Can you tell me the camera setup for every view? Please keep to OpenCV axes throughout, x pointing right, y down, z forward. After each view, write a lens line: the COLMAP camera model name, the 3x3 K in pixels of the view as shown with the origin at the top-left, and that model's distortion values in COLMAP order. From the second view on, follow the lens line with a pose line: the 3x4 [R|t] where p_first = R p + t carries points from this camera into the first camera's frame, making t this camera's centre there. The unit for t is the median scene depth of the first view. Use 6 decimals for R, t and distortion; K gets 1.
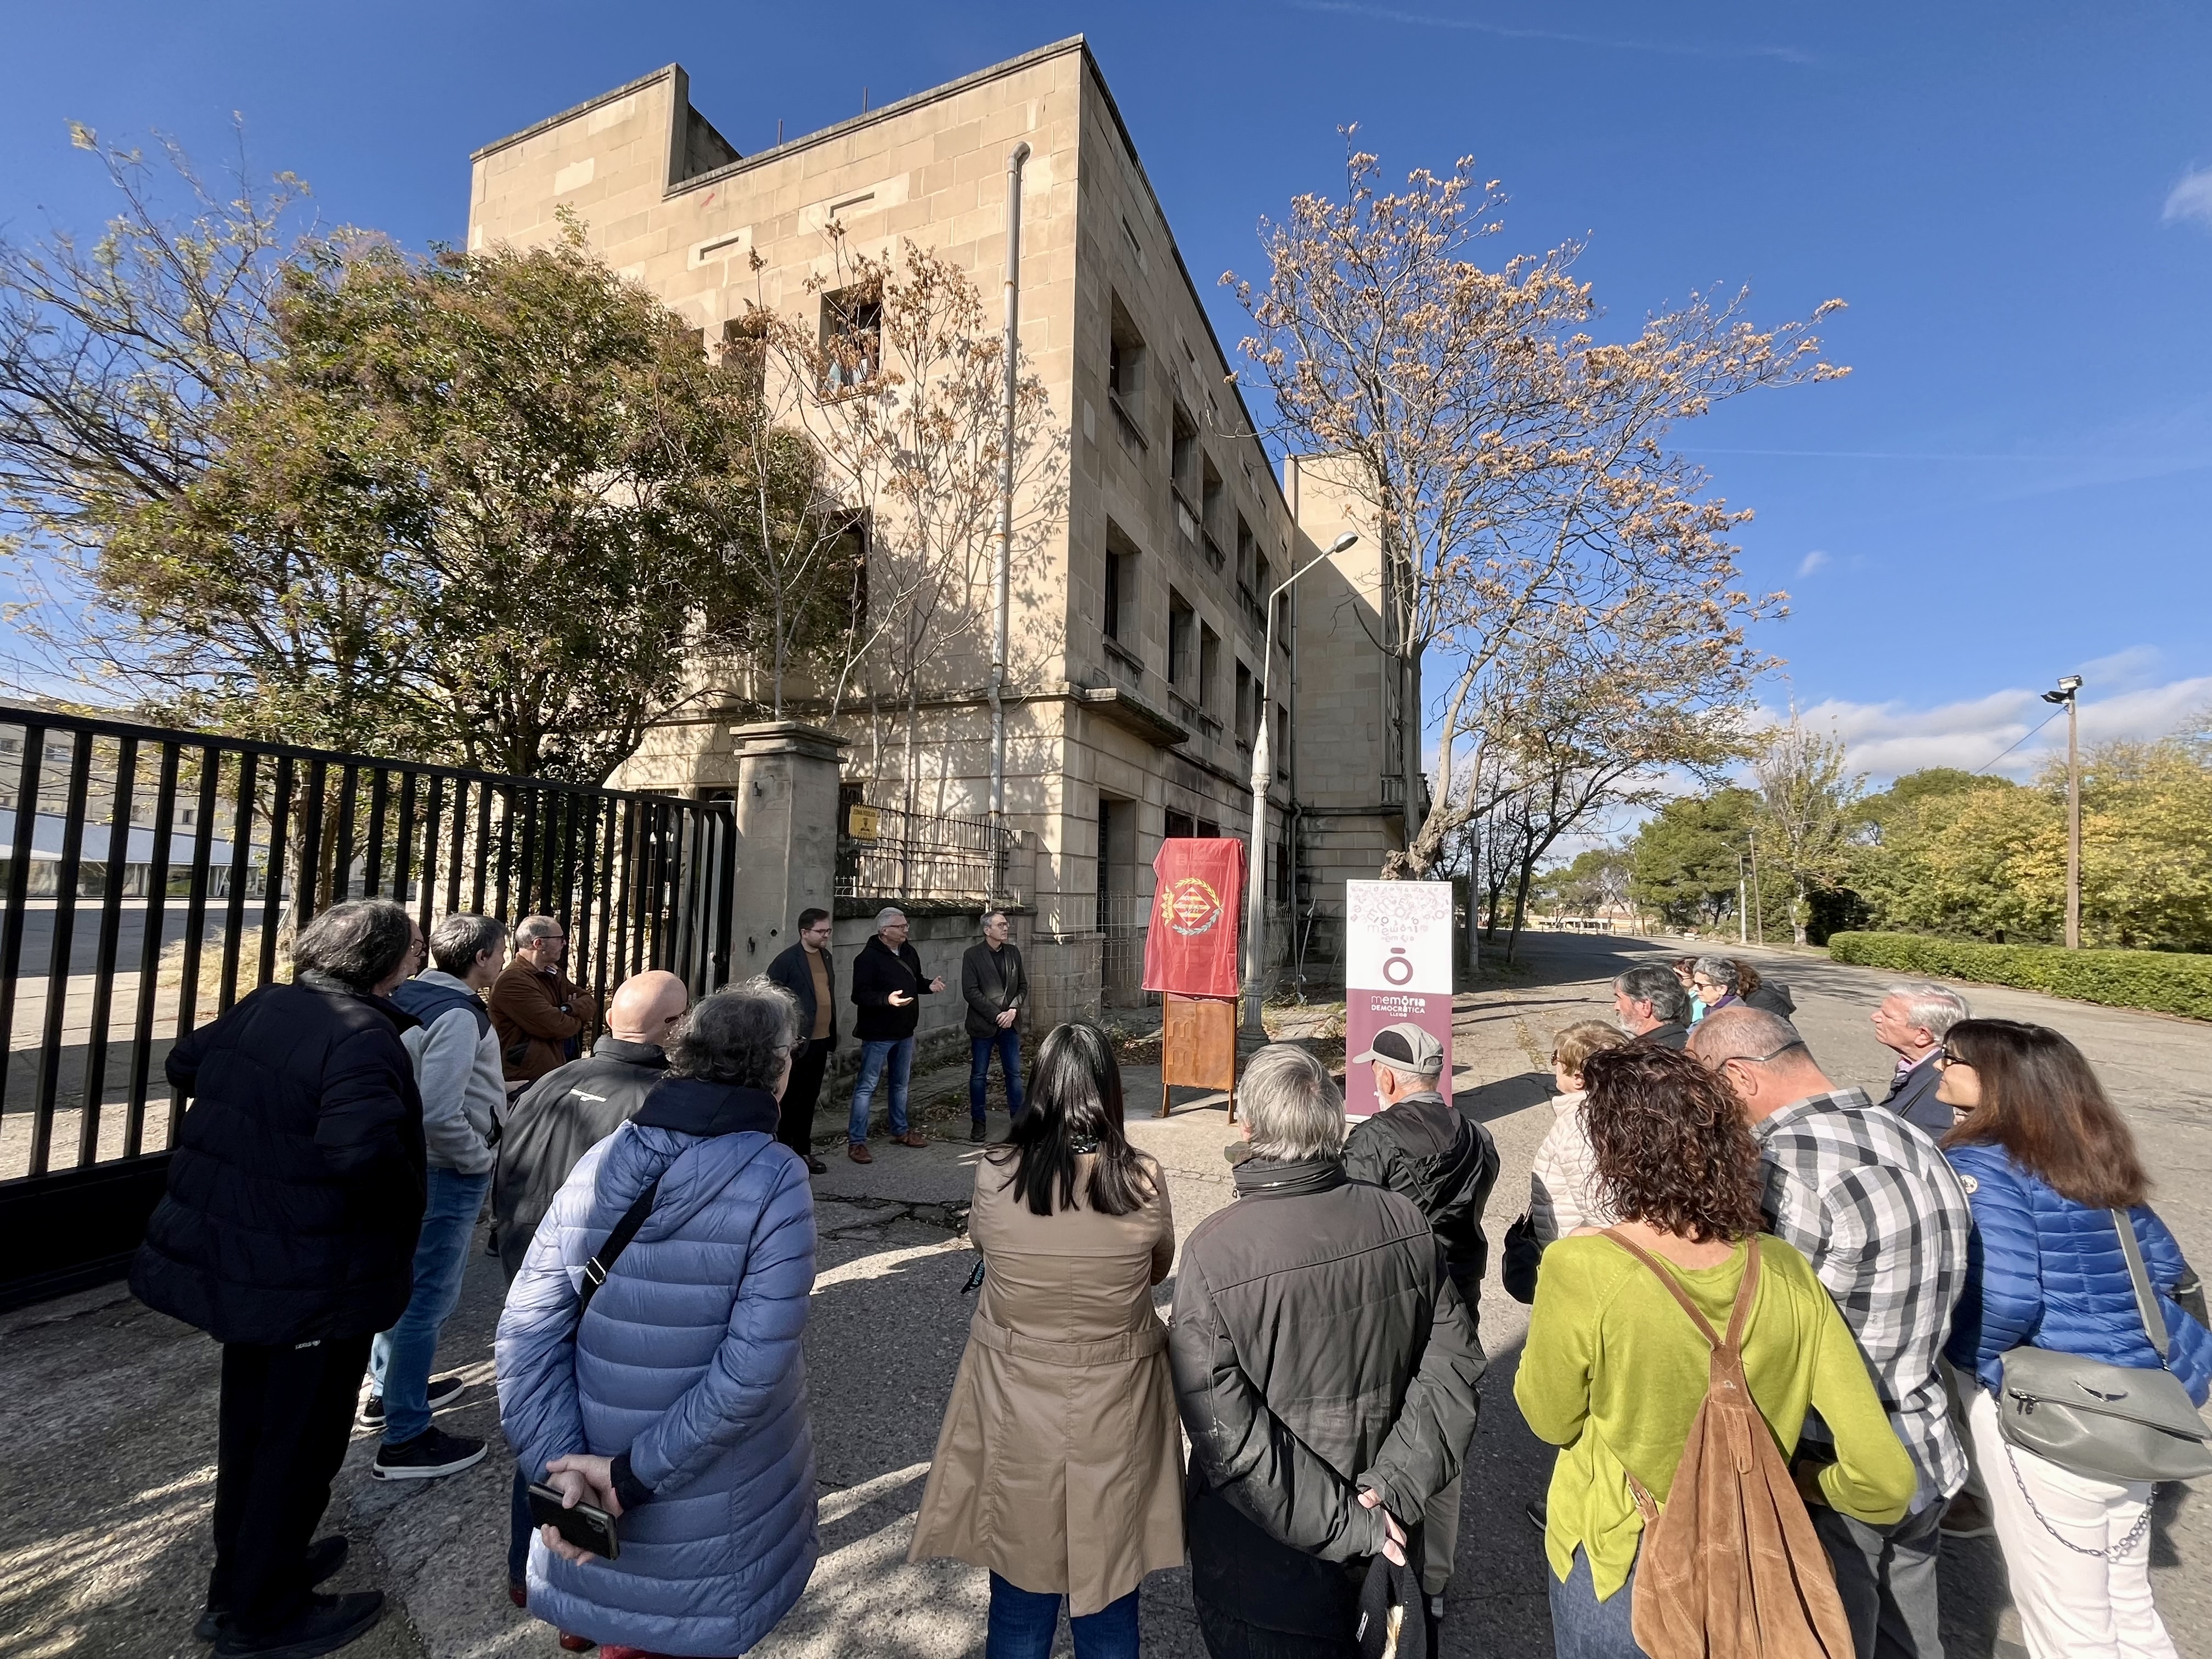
lens RADIAL K [[906.5, 0, 1106.0], [0, 906.5, 829.5], [0, 0, 1]] dist [0.001350, 0.000090]
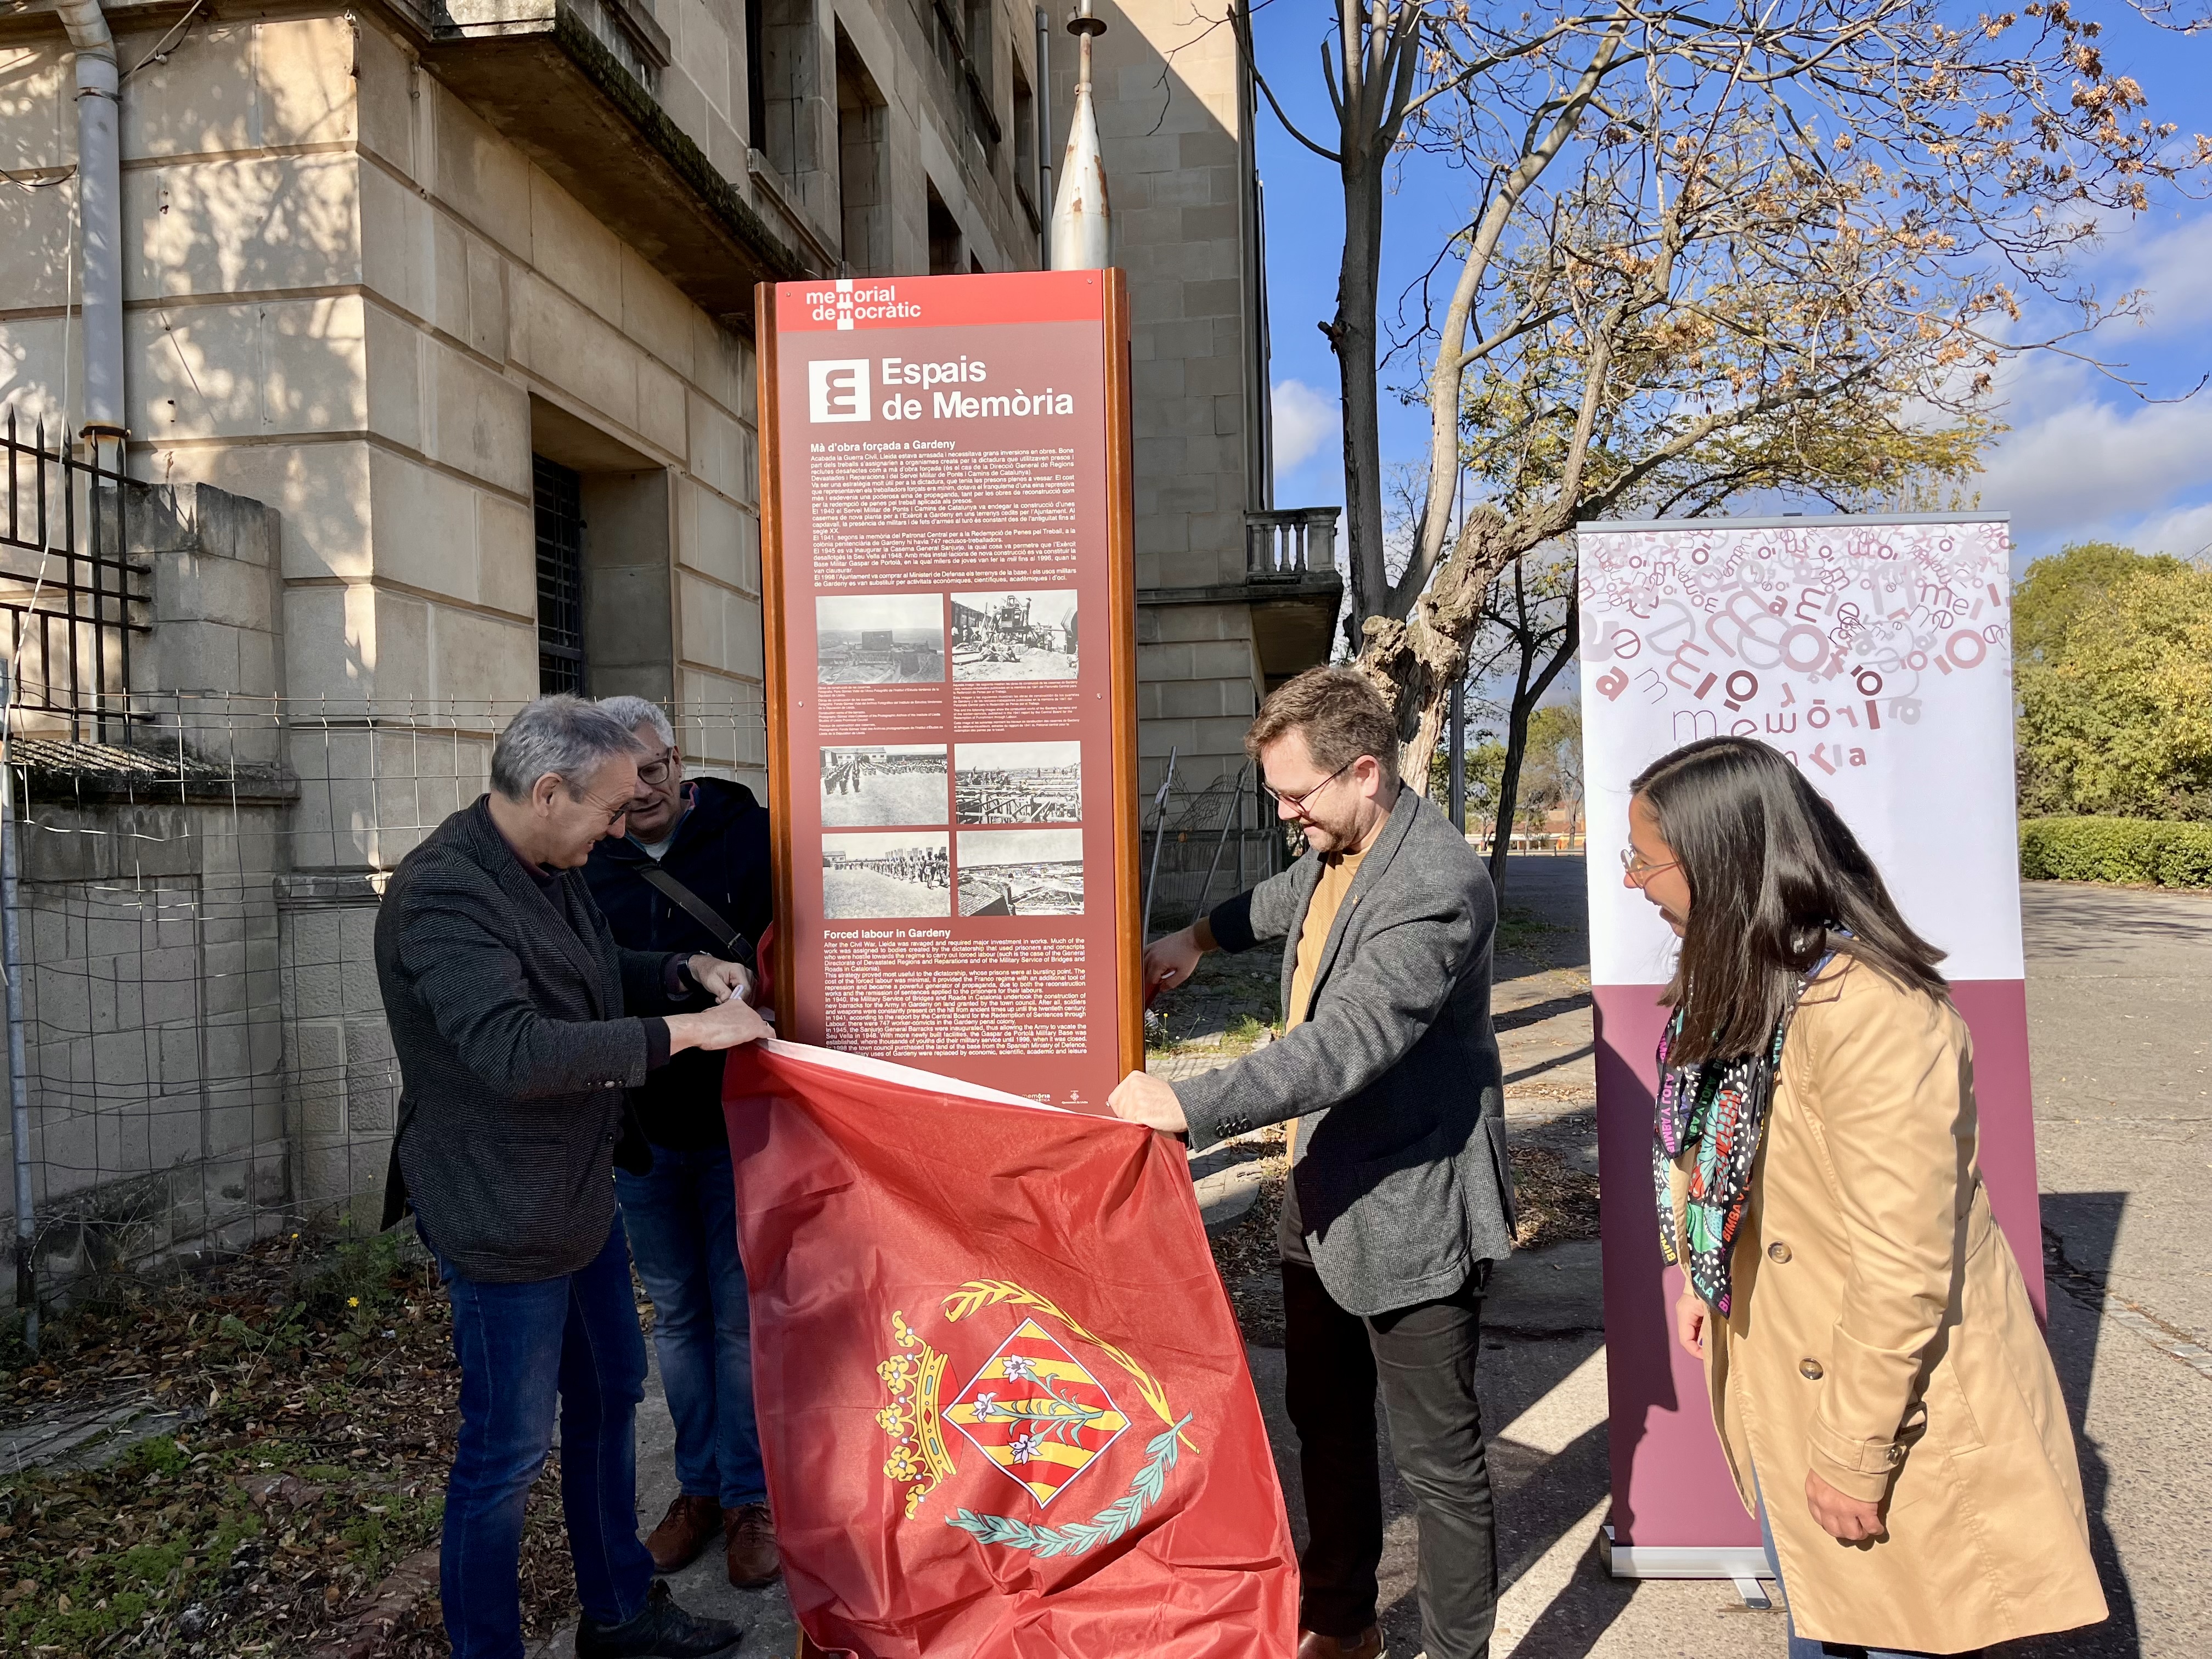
lens RADIAL K [[1686.5, 0, 1106.0], [0, 1686.5, 829.5], [0, 0, 1]] dist [0.091582, -0.131620]
pose [[0.965485, -0.048891, 0.255829, 0.010398], [0.030140, 0.996597, 0.076715, 0.025915], [-0.258709, -0.066356, 0.963673, 0.164374]]
